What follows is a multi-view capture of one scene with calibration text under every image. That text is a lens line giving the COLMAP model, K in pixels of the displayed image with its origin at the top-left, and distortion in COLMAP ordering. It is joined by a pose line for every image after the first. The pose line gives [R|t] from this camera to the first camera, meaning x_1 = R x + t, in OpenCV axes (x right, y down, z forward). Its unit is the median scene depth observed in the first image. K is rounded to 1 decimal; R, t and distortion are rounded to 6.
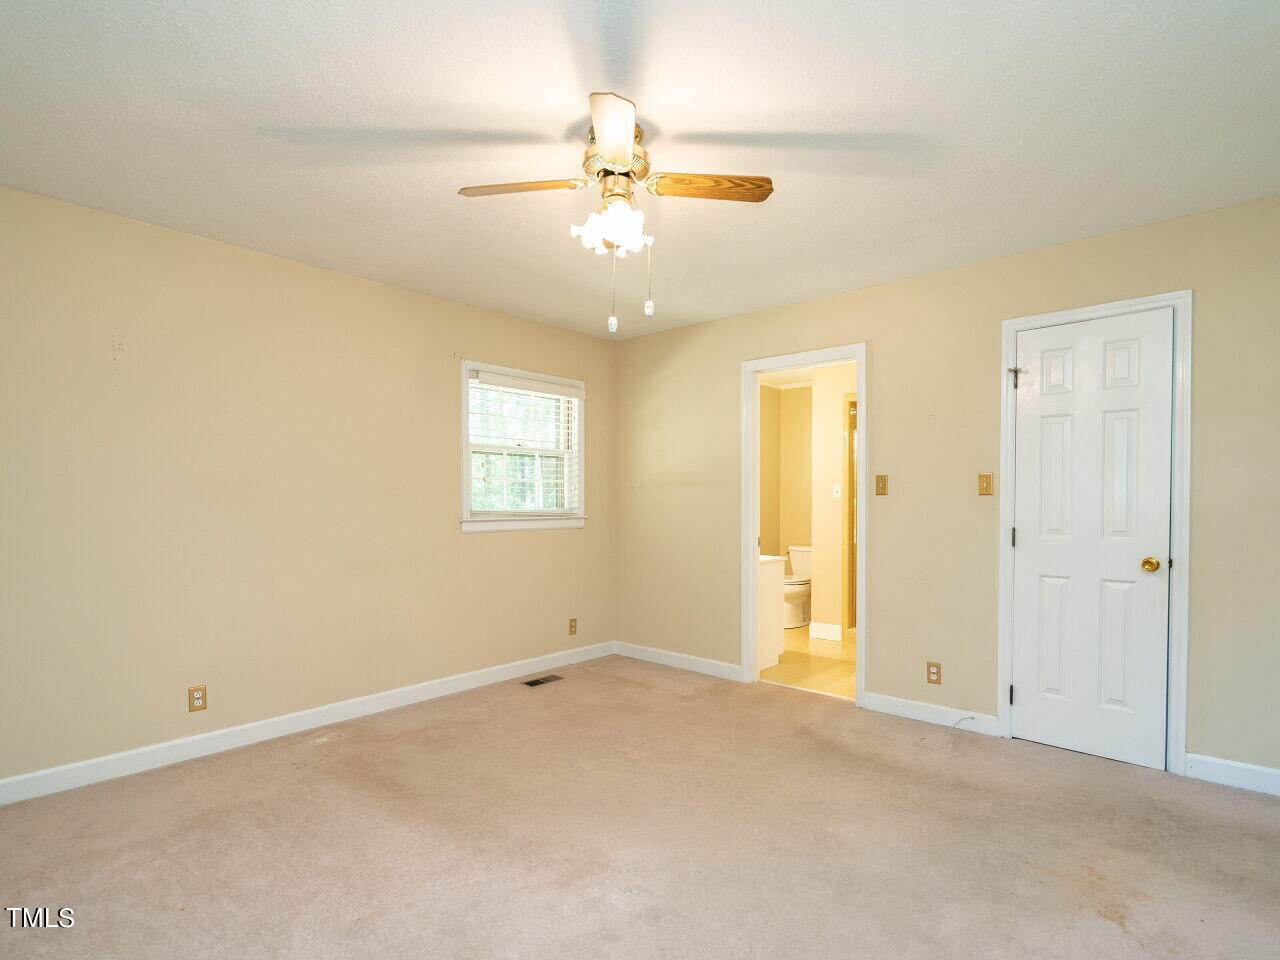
lens RADIAL K [[650.4, 0, 639.6], [0, 650.4, 510.0], [0, 0, 1]] dist [0.001440, 0.000474]
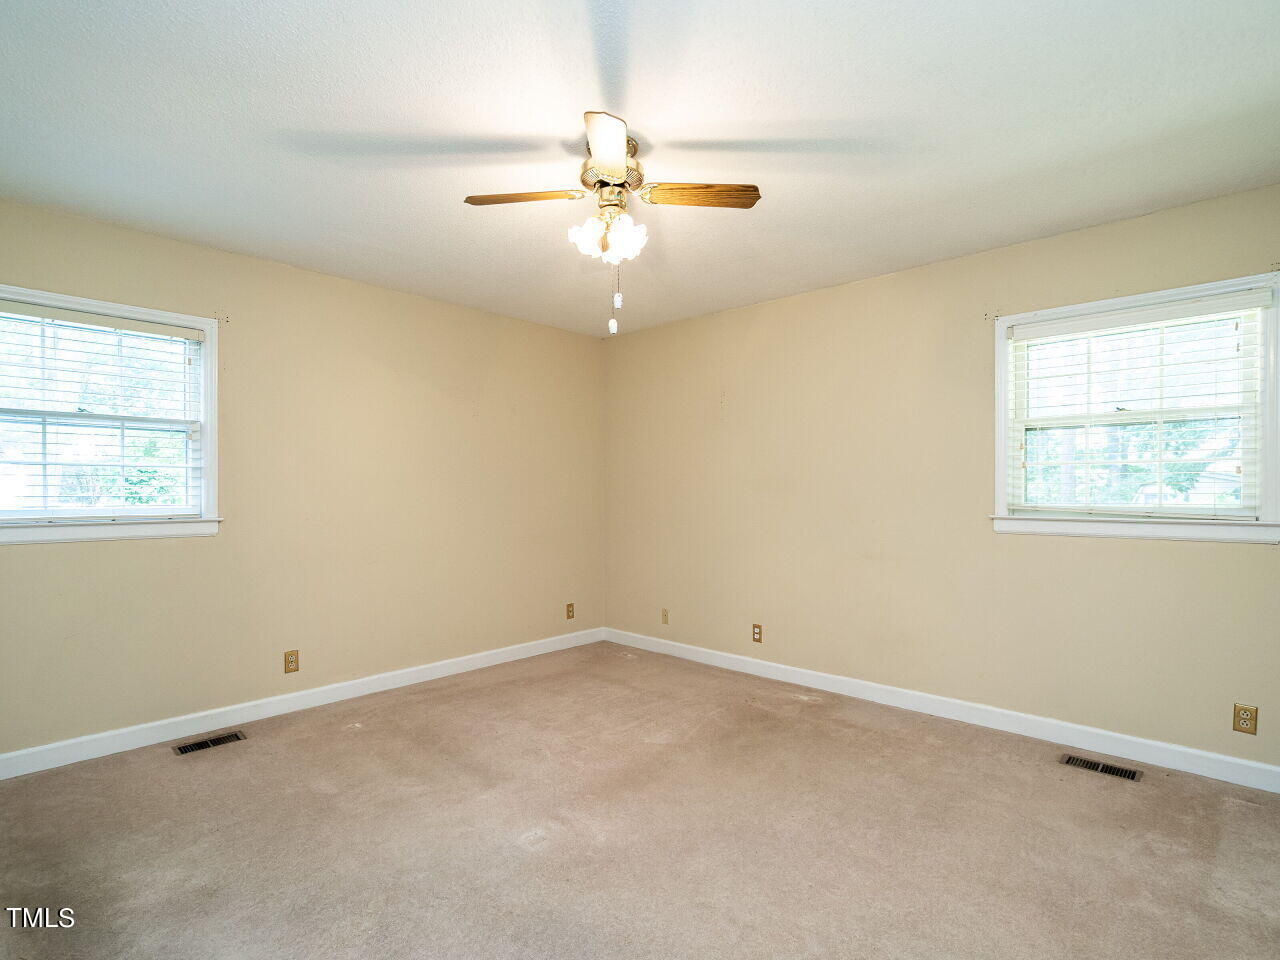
lens RADIAL K [[648.1, 0, 637.3], [0, 648.1, 482.3], [0, 0, 1]] dist [-0.001925, 0.000214]
pose [[-0.007759, -0.008679, -0.999932, 0.602417], [-0.014595, 0.999857, -0.008565, -0.015307], [0.999863, 0.014528, -0.007884, 0.628755]]
